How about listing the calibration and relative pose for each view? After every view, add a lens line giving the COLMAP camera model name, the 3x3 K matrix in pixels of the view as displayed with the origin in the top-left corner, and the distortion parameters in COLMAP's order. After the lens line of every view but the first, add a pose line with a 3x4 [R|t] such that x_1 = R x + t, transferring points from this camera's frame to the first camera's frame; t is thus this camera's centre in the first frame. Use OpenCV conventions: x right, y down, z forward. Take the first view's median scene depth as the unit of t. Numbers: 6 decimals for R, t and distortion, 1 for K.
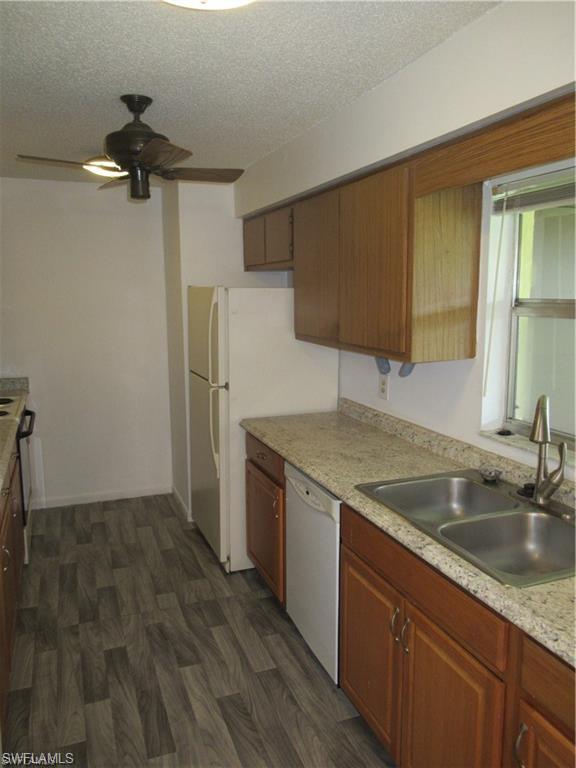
lens RADIAL K [[596.6, 0, 288.0], [0, 596.6, 384.0], [0, 0, 1]] dist [0.000537, 0.004138]
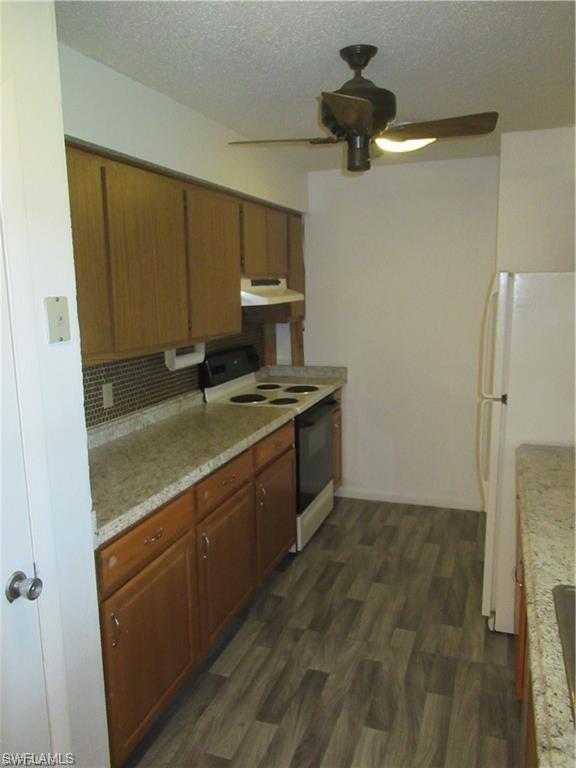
lens RADIAL K [[596.6, 0, 288.0], [0, 596.6, 384.0], [0, 0, 1]] dist [0.000537, 0.004138]
pose [[0.757109, 0.094331, -0.646442, 0.212494], [-0.081861, 0.995420, 0.049380, -0.035938], [0.648139, 0.015532, 0.761364, 0.247936]]
